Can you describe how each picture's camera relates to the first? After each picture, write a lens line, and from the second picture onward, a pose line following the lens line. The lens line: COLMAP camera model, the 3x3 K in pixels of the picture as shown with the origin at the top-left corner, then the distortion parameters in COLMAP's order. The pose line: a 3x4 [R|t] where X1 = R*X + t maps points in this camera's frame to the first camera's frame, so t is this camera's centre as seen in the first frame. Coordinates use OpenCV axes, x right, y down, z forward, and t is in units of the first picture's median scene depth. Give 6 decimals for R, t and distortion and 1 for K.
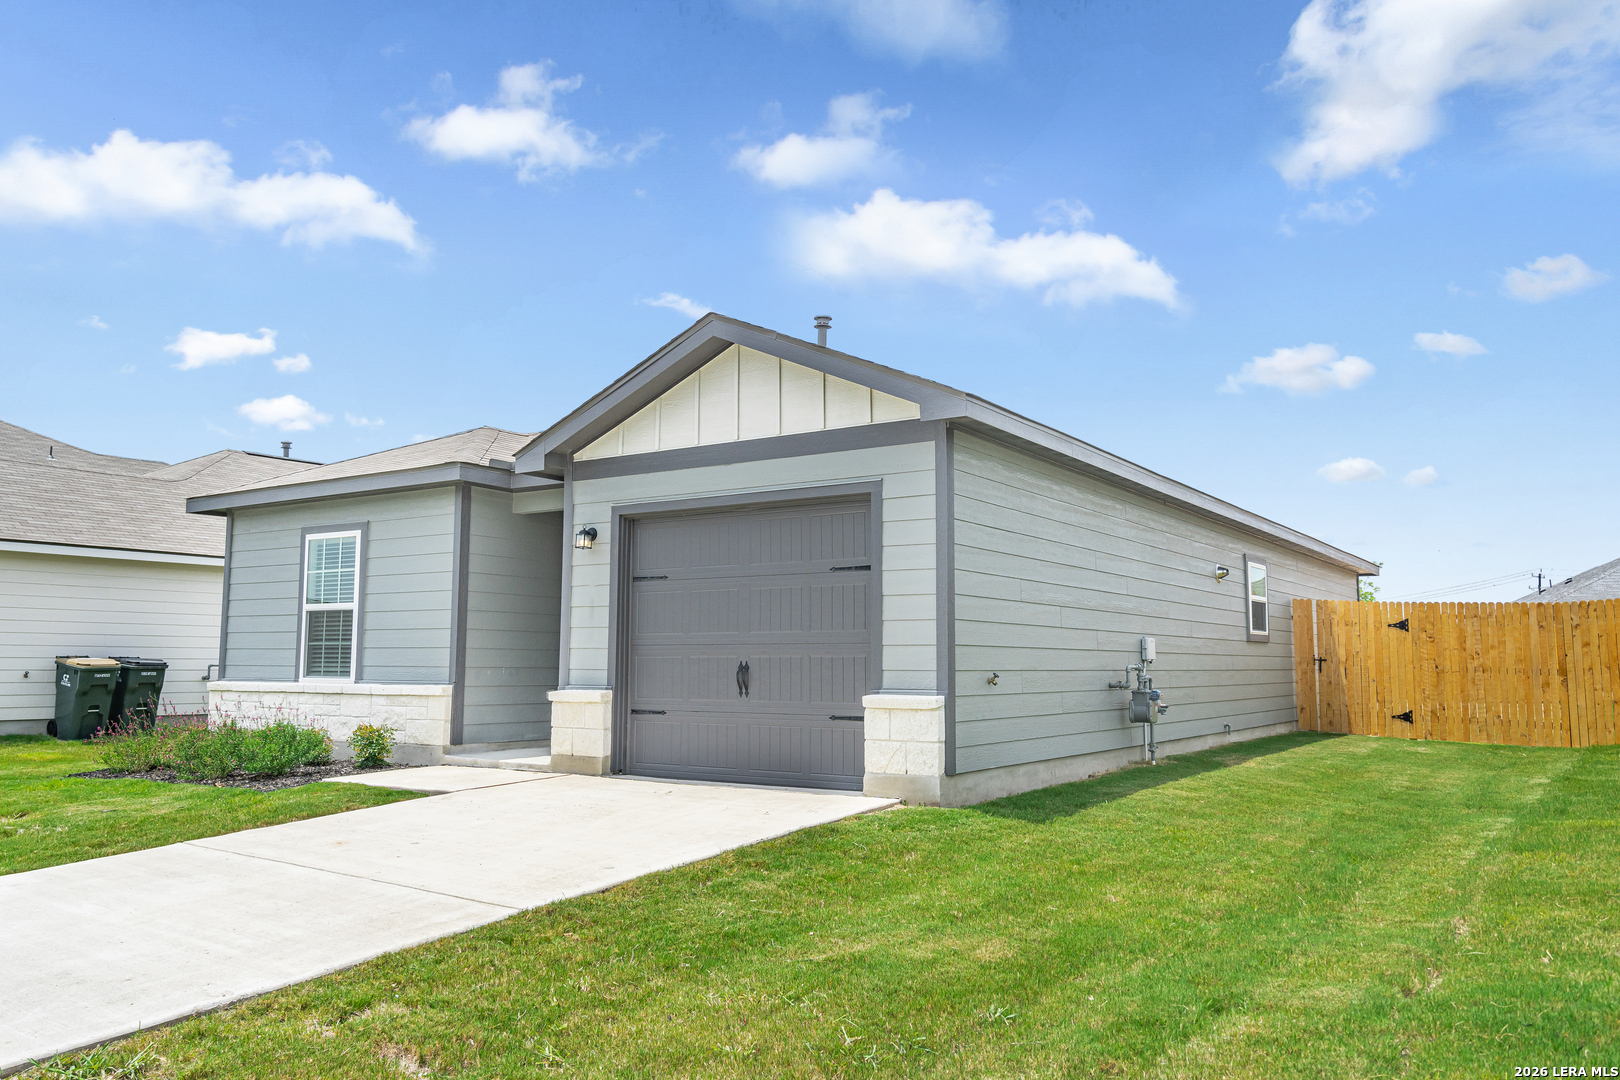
lens RADIAL K [[1199.2, 0, 810.0], [0, 1199.2, 540.0], [0, 0, 1]] dist [-0.000929, 0.000510]
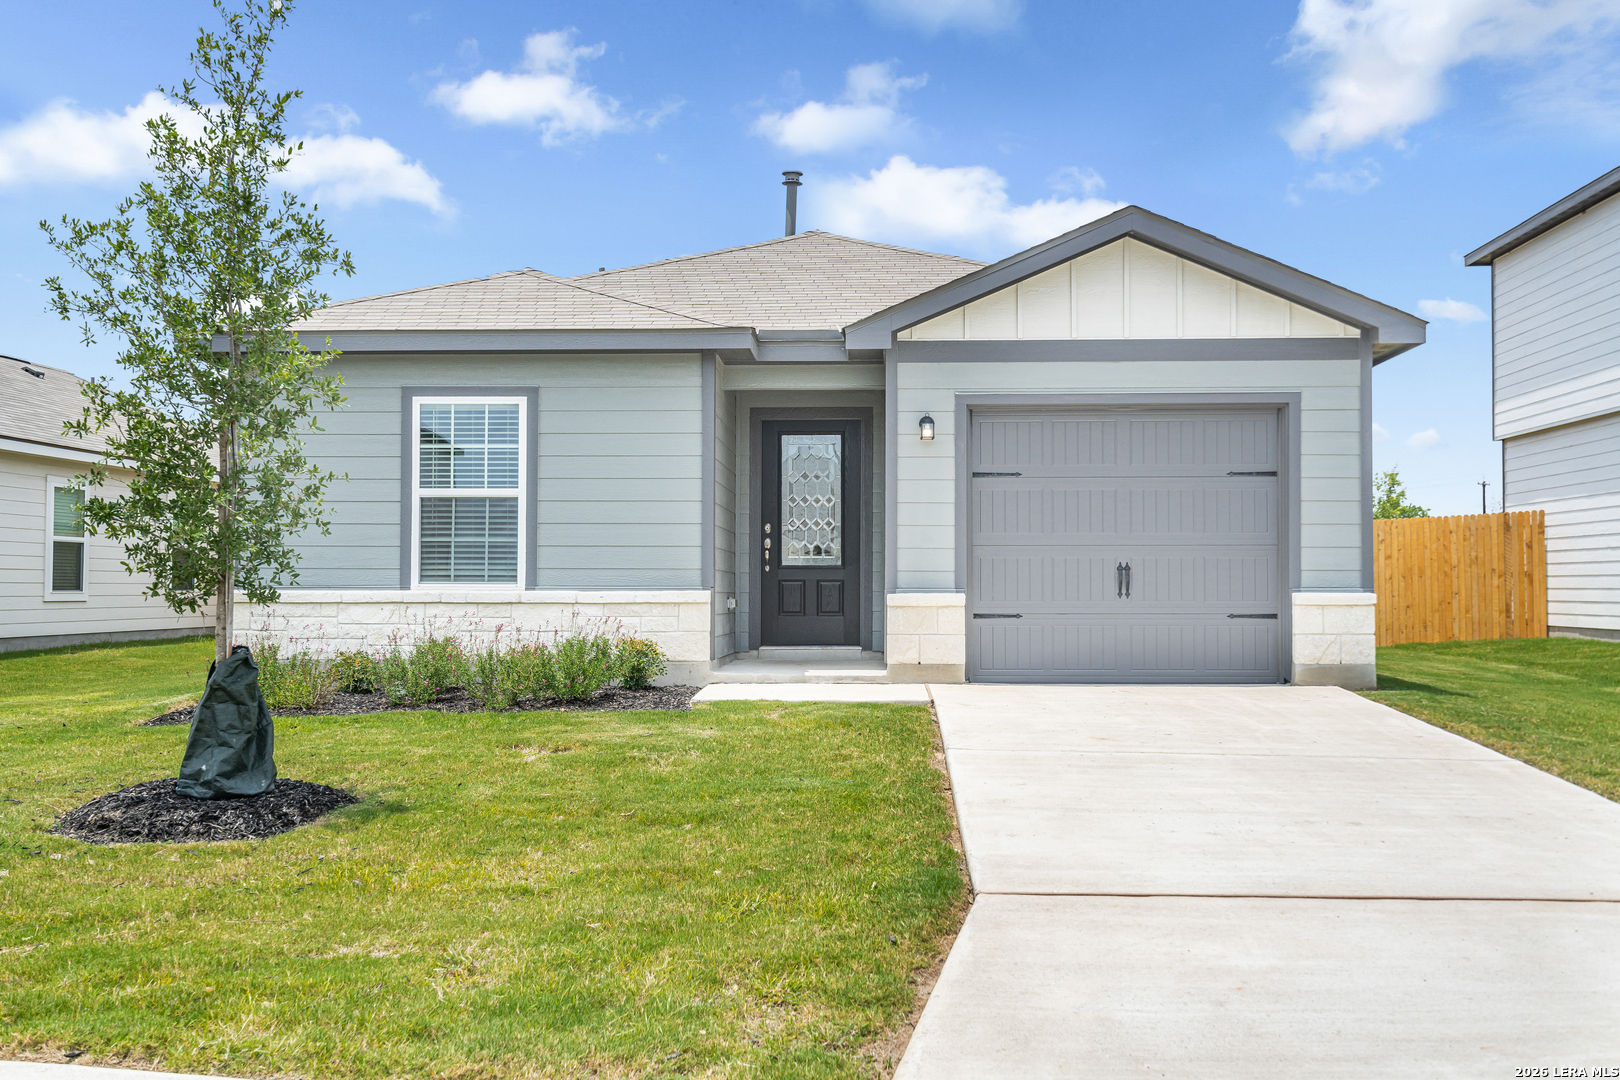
lens RADIAL K [[1551.8, 0, 810.0], [0, 1551.8, 540.0], [0, 0, 1]] dist [0.009908, 0.011041]
pose [[0.859532, 0.013872, 0.510893, -0.847553], [-0.051129, 0.996951, 0.058951, 0.018225], [-0.508517, -0.076792, 0.857621, 0.026504]]
